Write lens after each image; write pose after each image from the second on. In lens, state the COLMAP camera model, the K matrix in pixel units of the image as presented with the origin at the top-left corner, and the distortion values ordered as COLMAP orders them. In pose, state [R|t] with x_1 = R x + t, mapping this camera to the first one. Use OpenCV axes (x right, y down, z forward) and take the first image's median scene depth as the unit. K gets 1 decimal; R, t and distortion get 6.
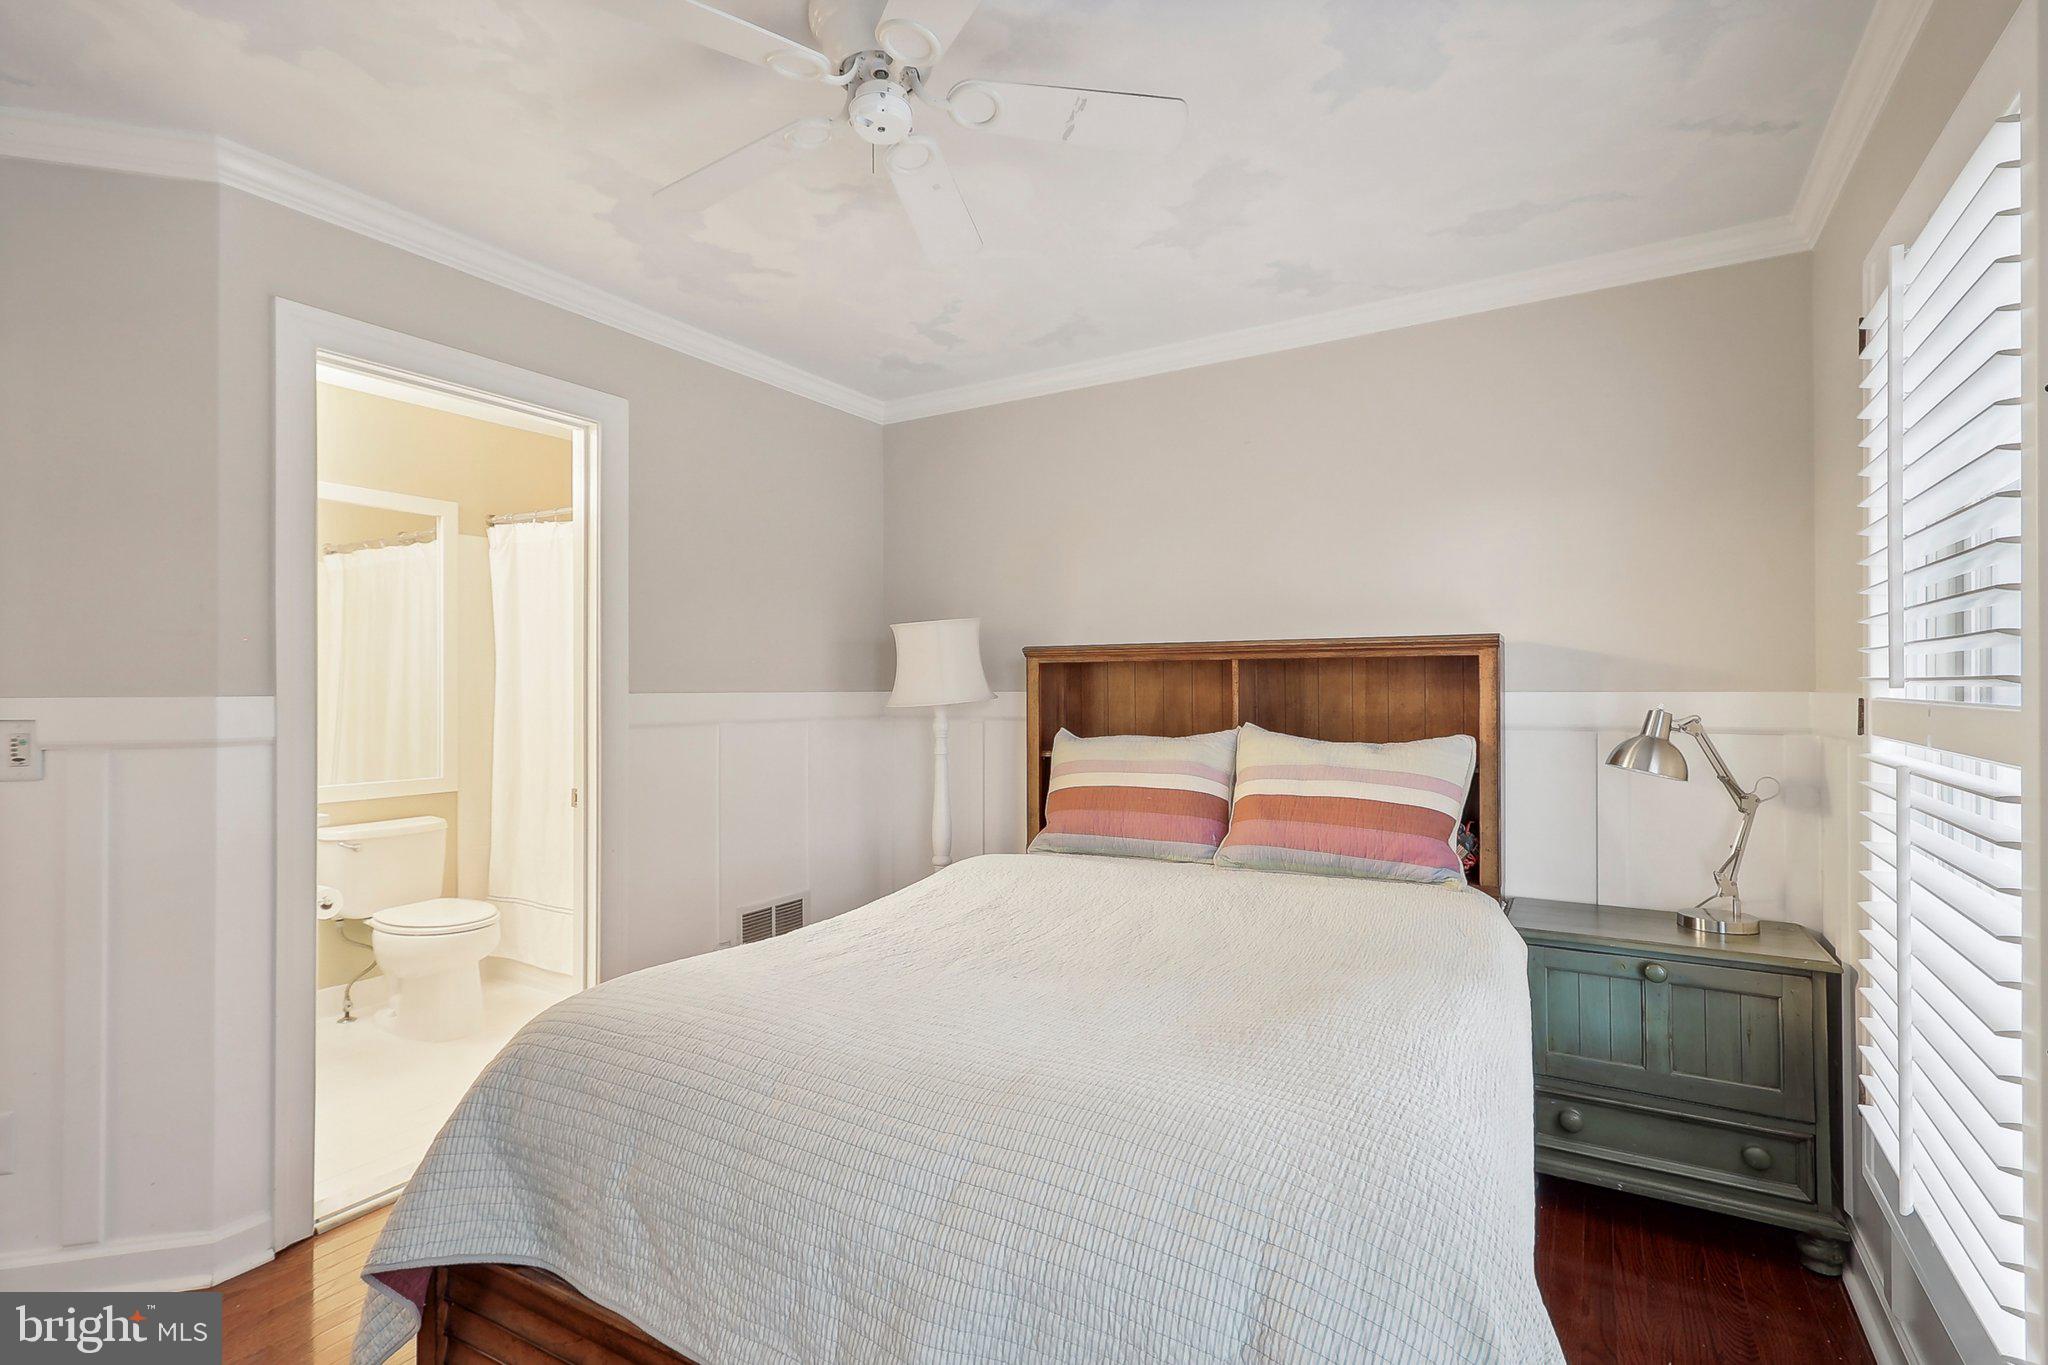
lens RADIAL K [[959.5, 0, 1024.0], [0, 959.5, 682.5], [0, 0, 1]] dist [0.017306, -0.000287]
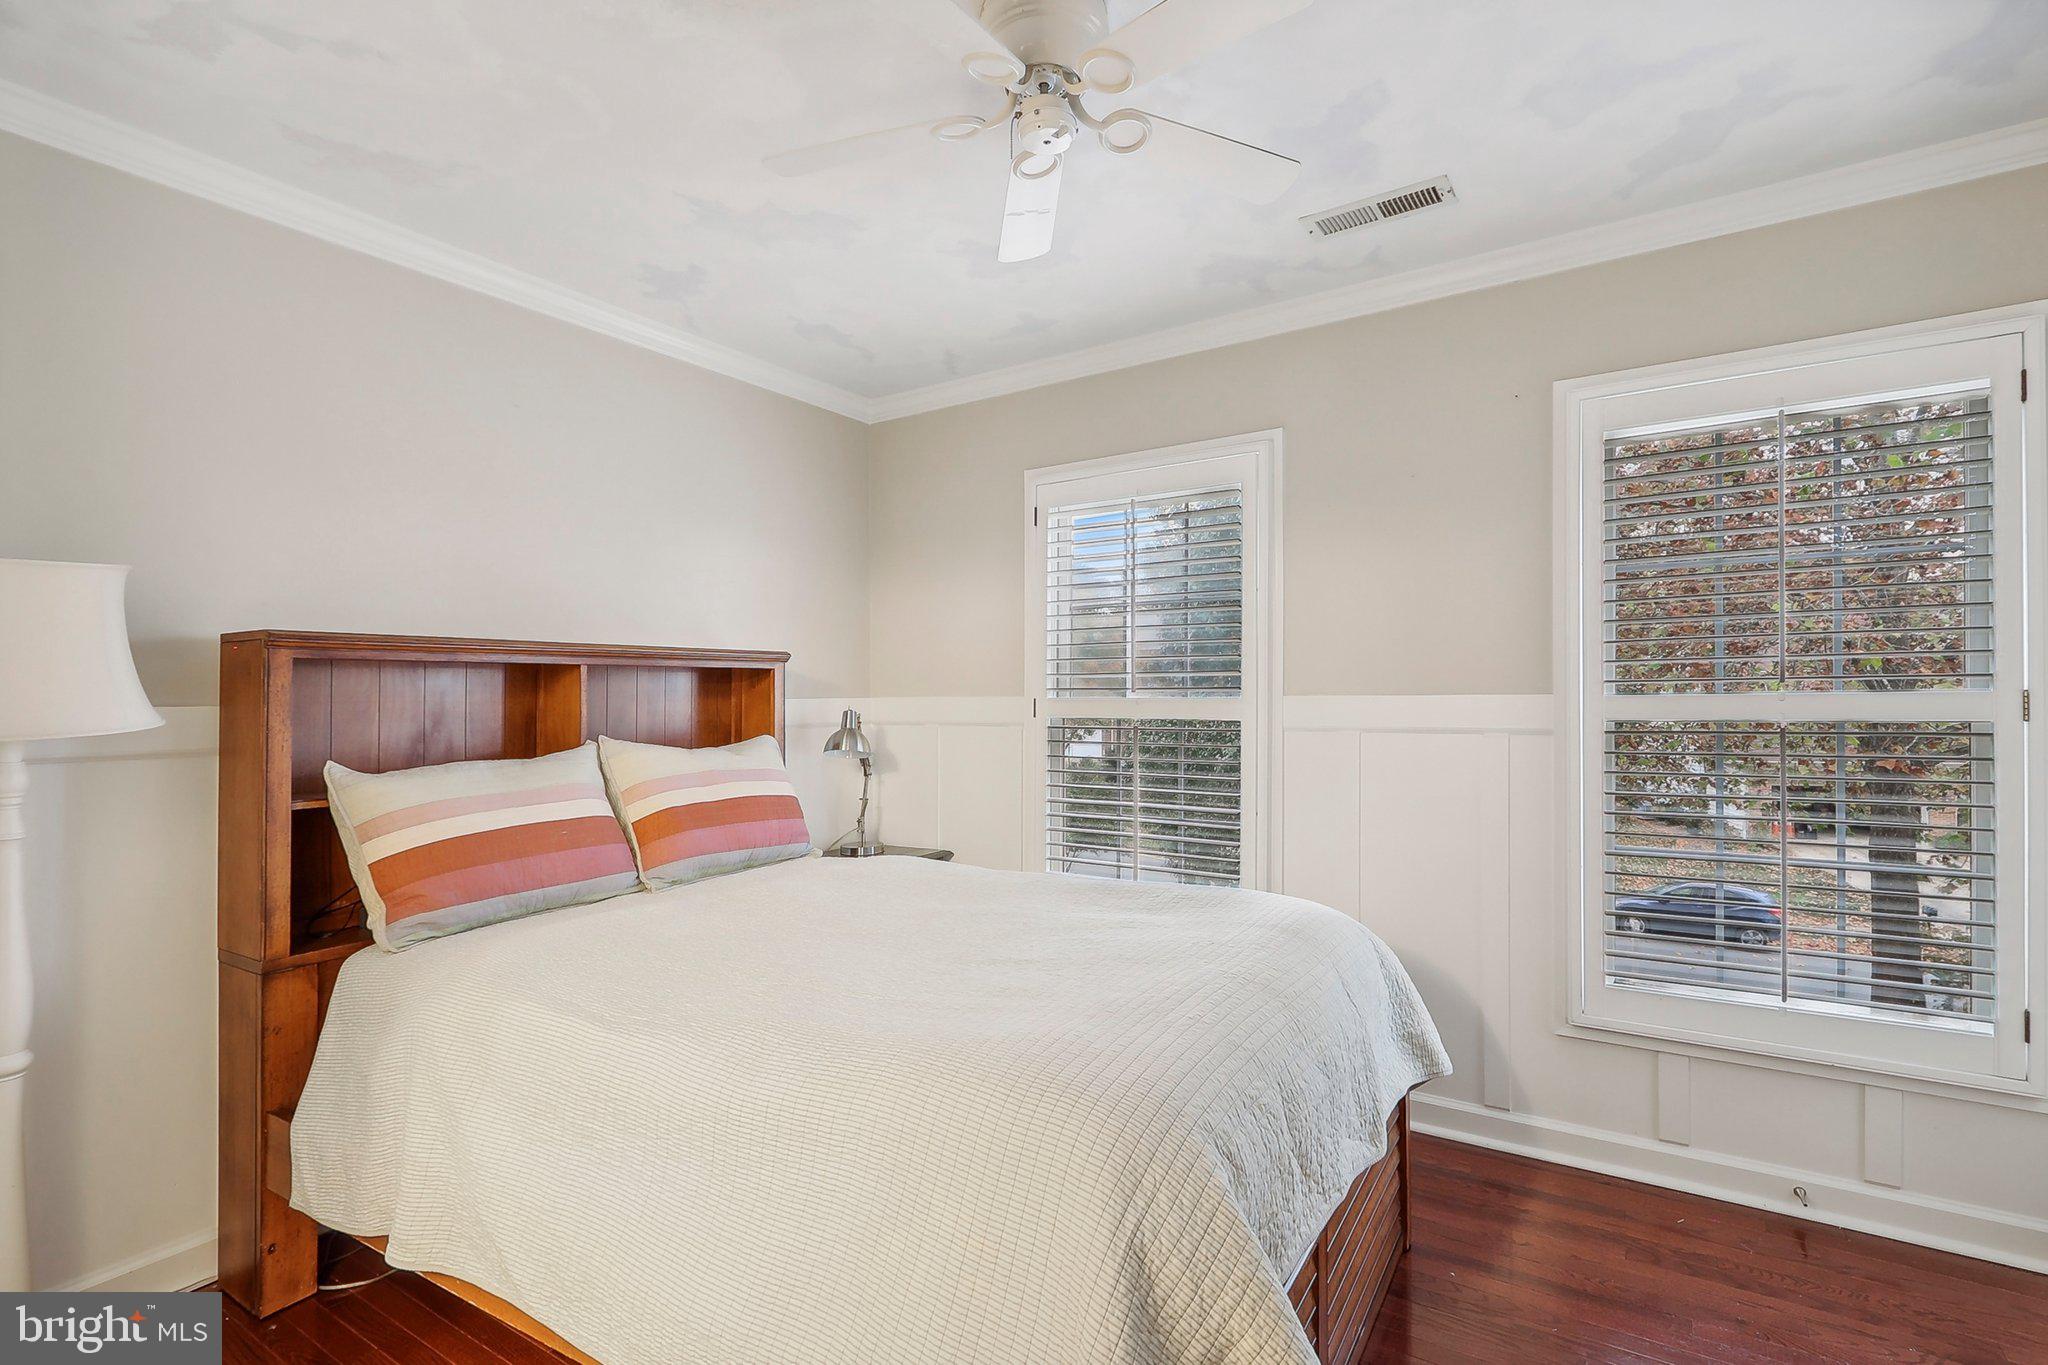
lens RADIAL K [[959.5, 0, 1024.0], [0, 959.5, 682.5], [0, 0, 1]] dist [0.017306, -0.000287]
pose [[0.028849, 0.009144, 0.999542, -0.729959], [-0.000827, 0.999958, -0.009123, 0.000692], [-0.999583, -0.000563, 0.028855, 0.641556]]
